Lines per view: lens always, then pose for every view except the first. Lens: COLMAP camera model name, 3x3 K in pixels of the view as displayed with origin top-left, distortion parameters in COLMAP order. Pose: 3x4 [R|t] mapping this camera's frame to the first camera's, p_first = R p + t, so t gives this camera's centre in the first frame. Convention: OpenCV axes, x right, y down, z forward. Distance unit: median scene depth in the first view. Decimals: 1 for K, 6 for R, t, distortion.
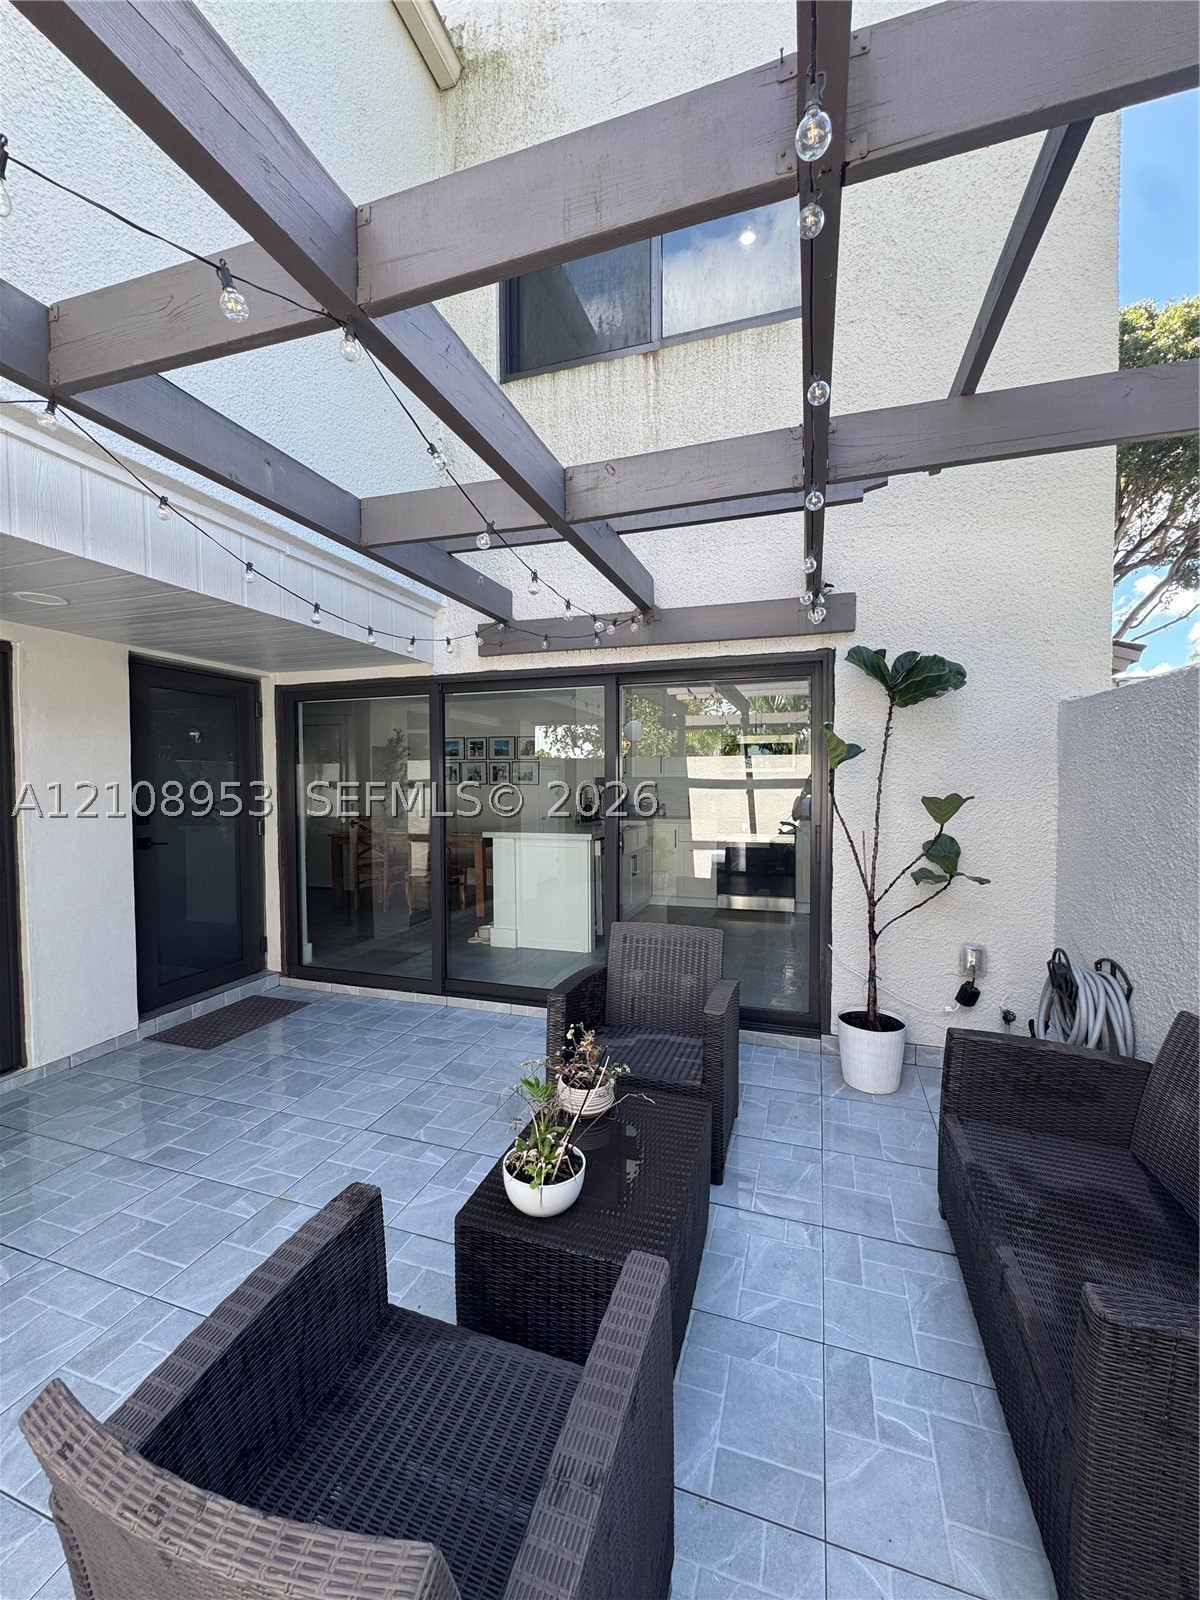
lens RADIAL K [[640.4, 0, 597.6], [0, 640.4, 796.9], [0, 0, 1]] dist [-0.000616, 0.000112]
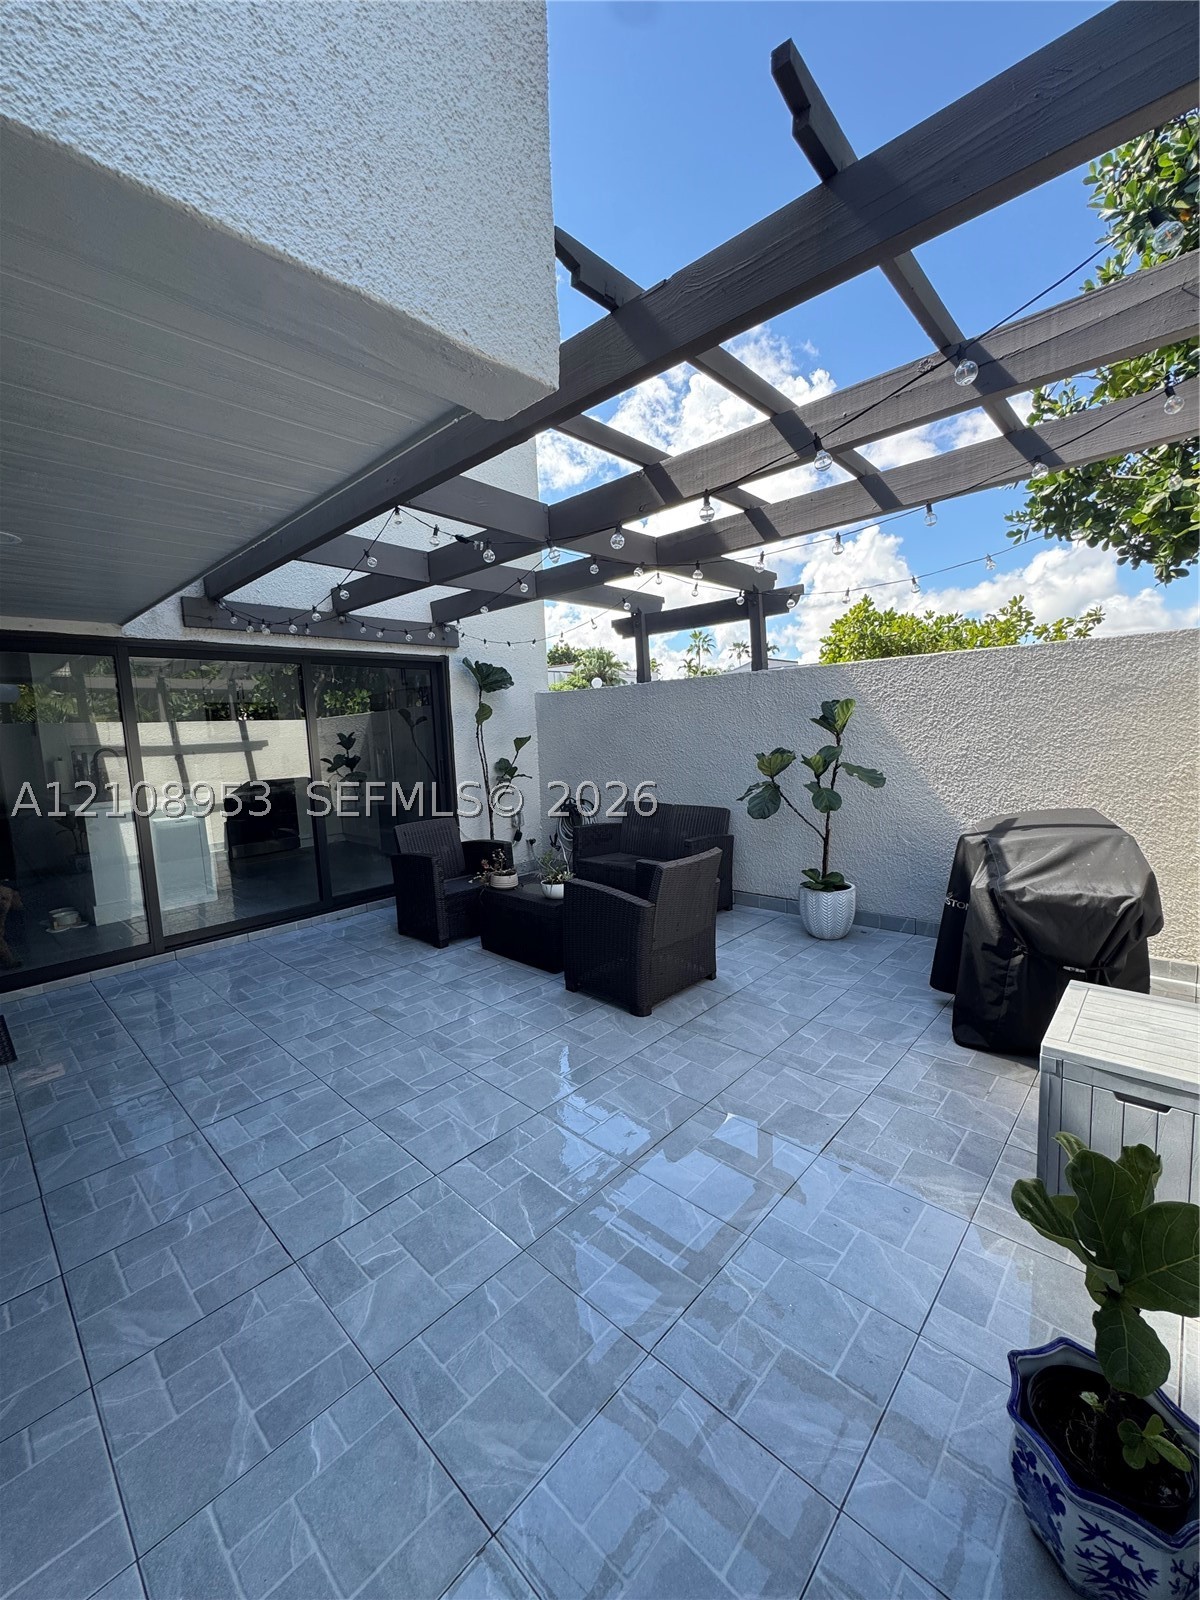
lens RADIAL K [[640.4, 0, 594.3], [0, 640.4, 800.1], [0, 0, 1]] dist [-0.000616, 0.000112]
pose [[0.419341, -0.114689, 0.900555, -1.061689], [0.066631, 0.993201, 0.095461, 0.015272], [-0.905380, 0.019974, 0.424131, -0.086650]]
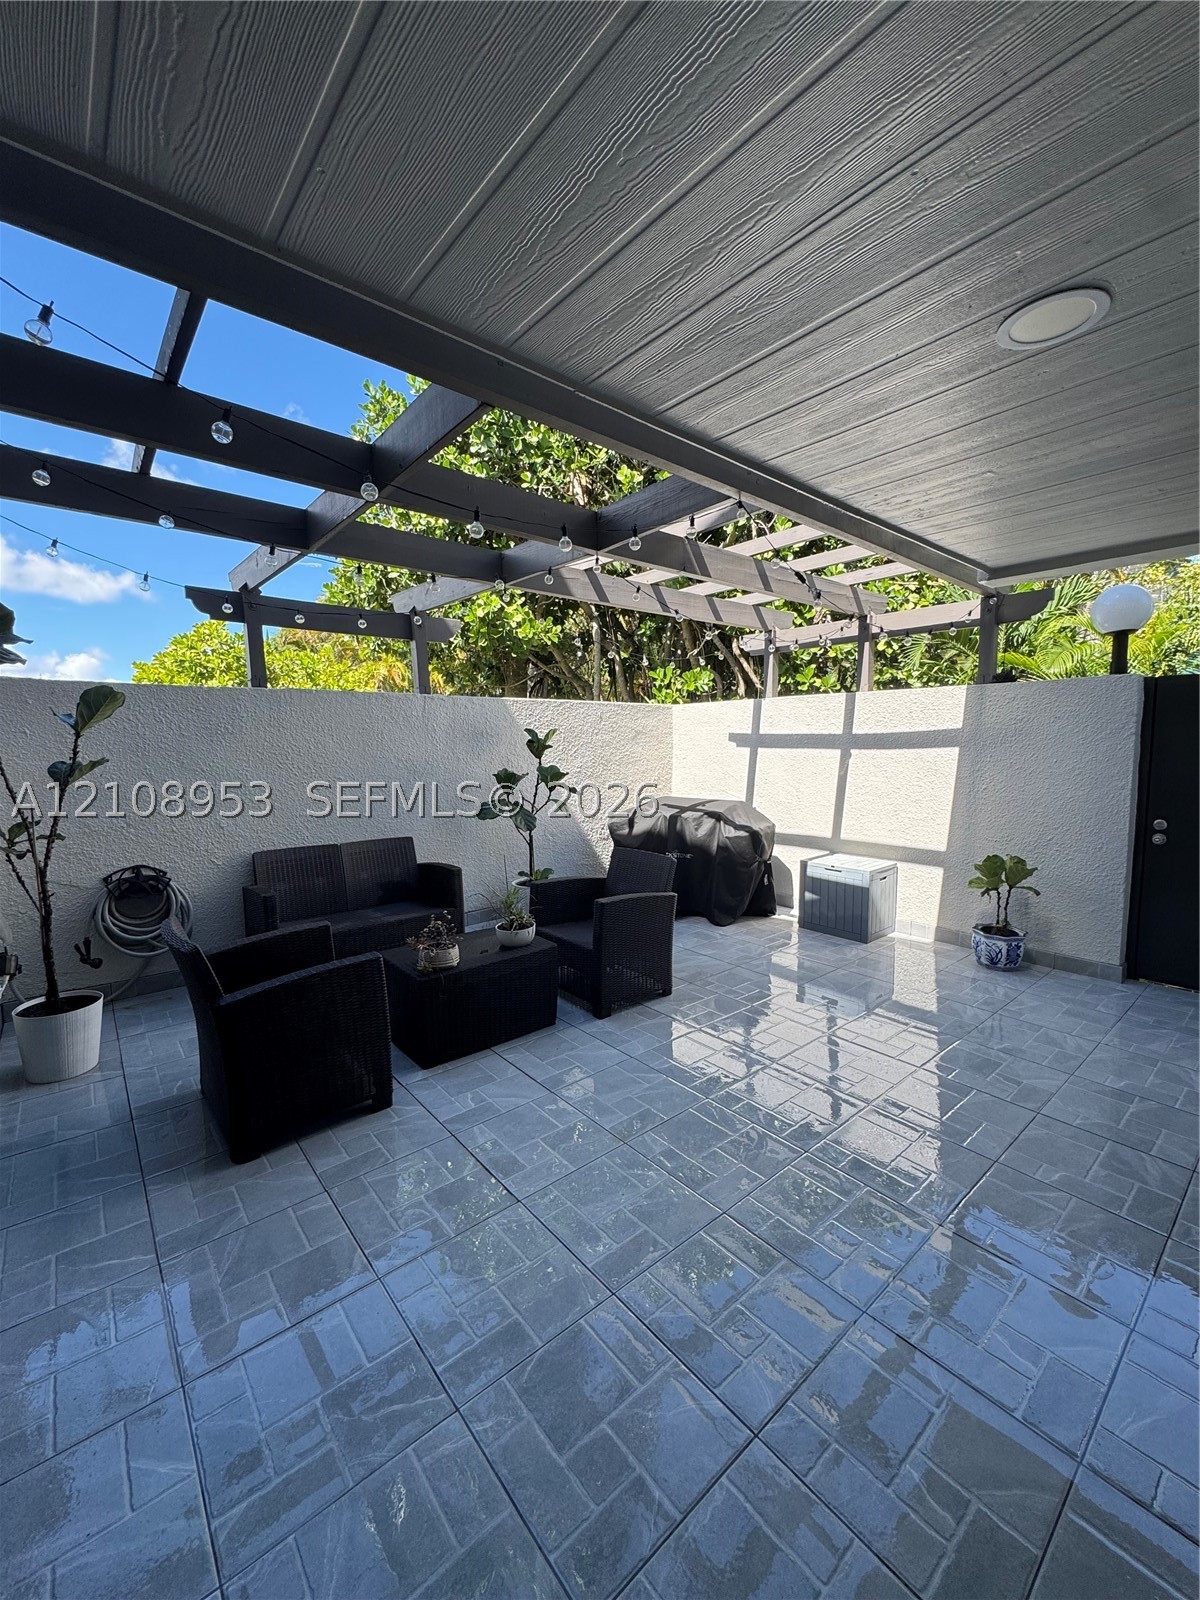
lens RADIAL K [[640.4, 0, 600.4], [0, 640.4, 796.6], [0, 0, 1]] dist [-0.000616, 0.000112]
pose [[-0.857503, -0.046596, 0.512365, -0.666461], [0.017186, 0.992740, 0.119046, -0.052145], [-0.514193, 0.110888, -0.850476, 1.253479]]
